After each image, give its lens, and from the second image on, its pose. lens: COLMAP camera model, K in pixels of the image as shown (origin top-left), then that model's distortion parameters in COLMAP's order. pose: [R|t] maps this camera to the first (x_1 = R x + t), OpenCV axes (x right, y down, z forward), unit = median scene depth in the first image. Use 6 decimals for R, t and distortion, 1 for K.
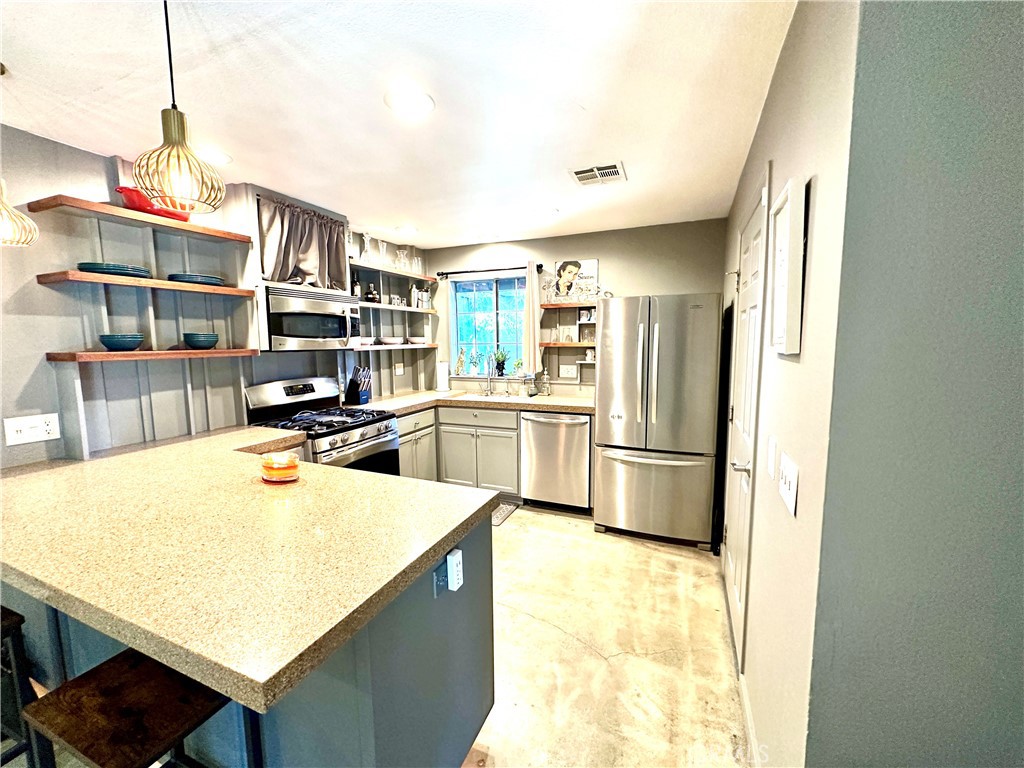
lens RADIAL K [[407.2, 0, 512.5], [0, 407.2, 384.2], [0, 0, 1]] dist [-0.004339, 0.000409]
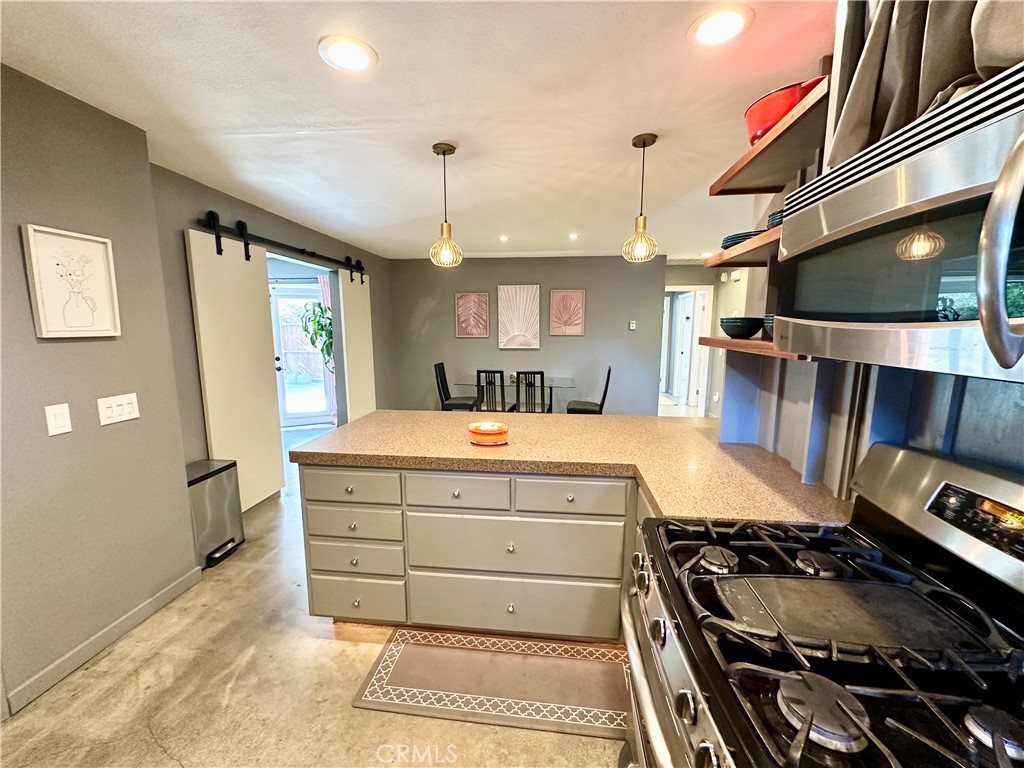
lens RADIAL K [[407.2, 0, 517.4], [0, 407.2, 382.6], [0, 0, 1]] dist [-0.004339, 0.000409]
pose [[-0.953747, 0.048541, -0.296665, -0.128647], [-0.026691, 0.969305, 0.244407, -0.098484], [0.299422, 0.241021, -0.923177, 0.877014]]
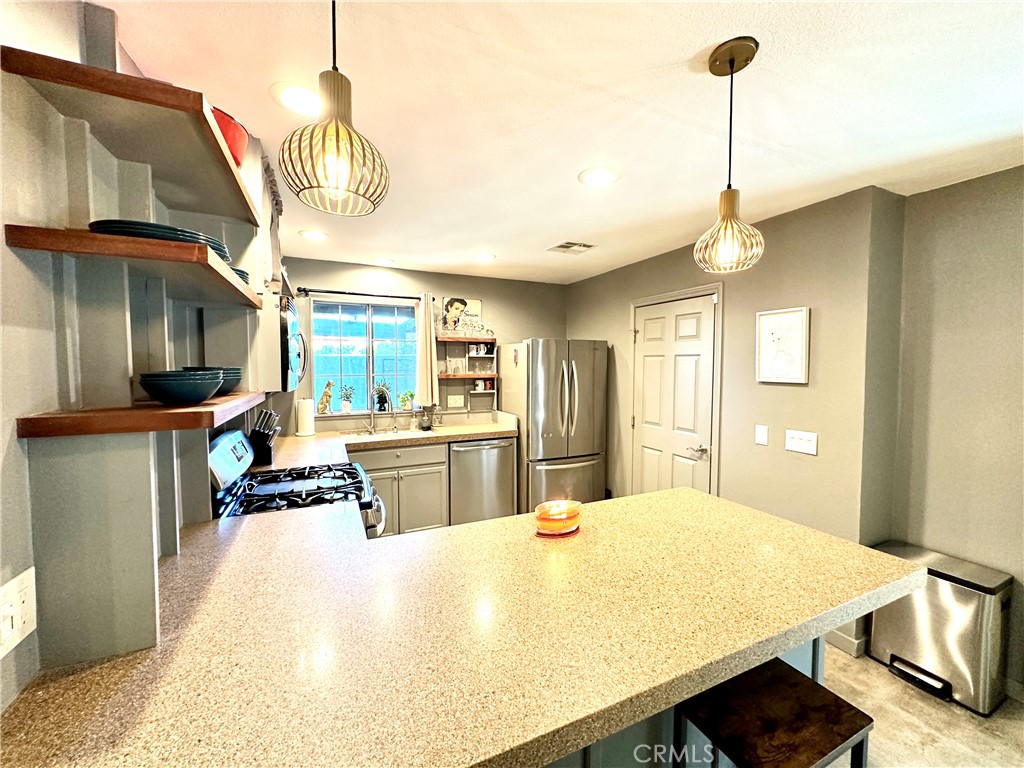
lens RADIAL K [[407.2, 0, 516.0], [0, 407.2, 383.6], [0, 0, 1]] dist [-0.004339, 0.000409]
pose [[0.676994, -0.024247, 0.735589, -0.544588], [0.073081, 0.996732, -0.034405, -0.030535], [-0.732351, 0.077049, 0.676554, 0.178023]]
